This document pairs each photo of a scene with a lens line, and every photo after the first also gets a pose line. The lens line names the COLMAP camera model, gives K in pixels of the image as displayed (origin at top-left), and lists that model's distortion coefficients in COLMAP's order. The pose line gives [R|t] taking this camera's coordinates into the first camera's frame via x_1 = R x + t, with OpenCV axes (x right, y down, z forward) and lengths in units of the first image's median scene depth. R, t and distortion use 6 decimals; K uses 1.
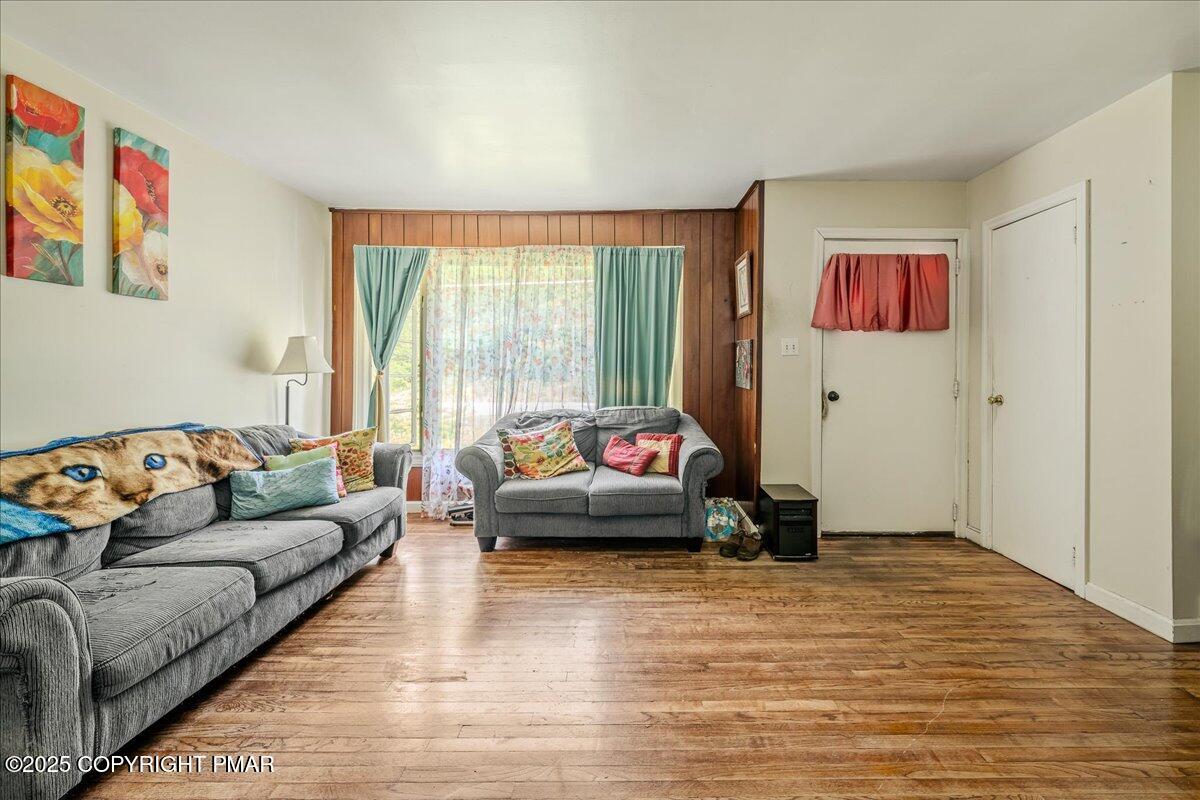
lens RADIAL K [[526.1, 0, 603.7], [0, 526.1, 368.6], [0, 0, 1]] dist [0.000207, 0.000073]
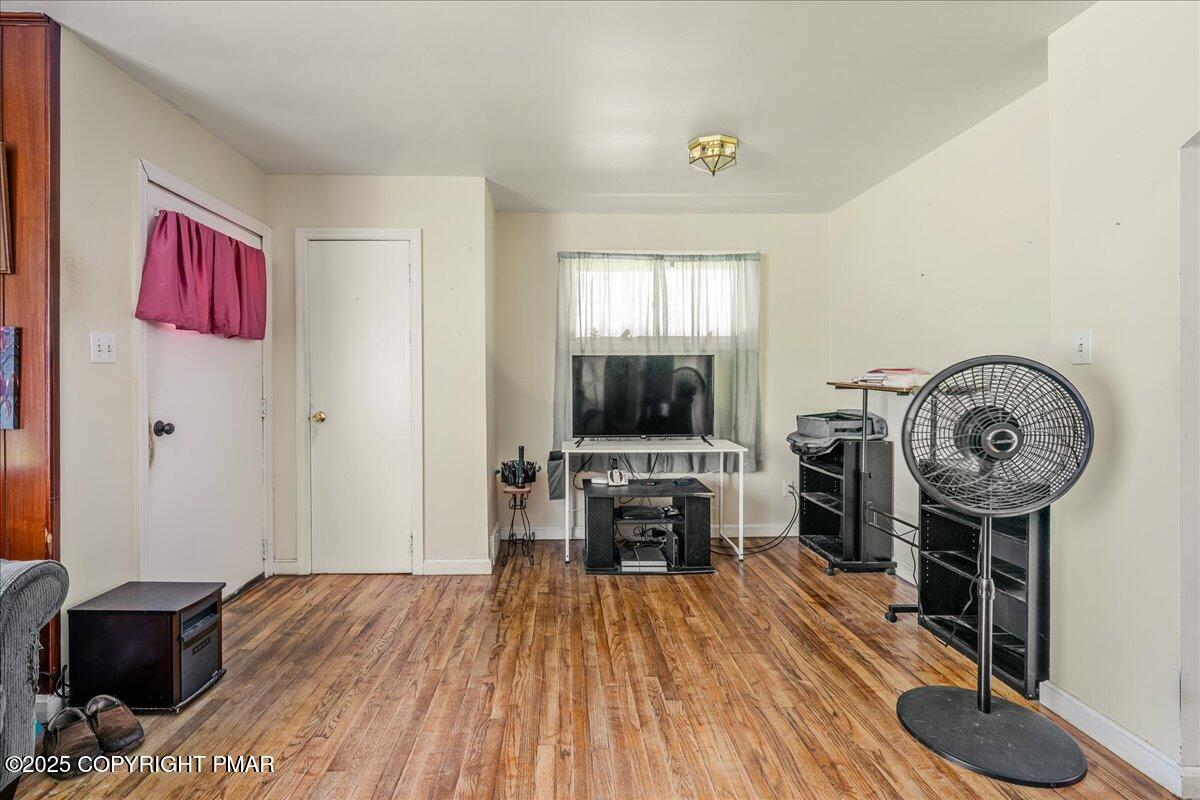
lens RADIAL K [[555.9, 0, 598.2], [0, 555.9, 385.5], [0, 0, 1]] dist [0.000682, 0.000053]
pose [[-0.077094, -0.005380, 0.997009, -0.382805], [0.000415, 0.999985, 0.005428, -0.004534], [-0.997024, 0.000832, -0.077091, 0.684899]]
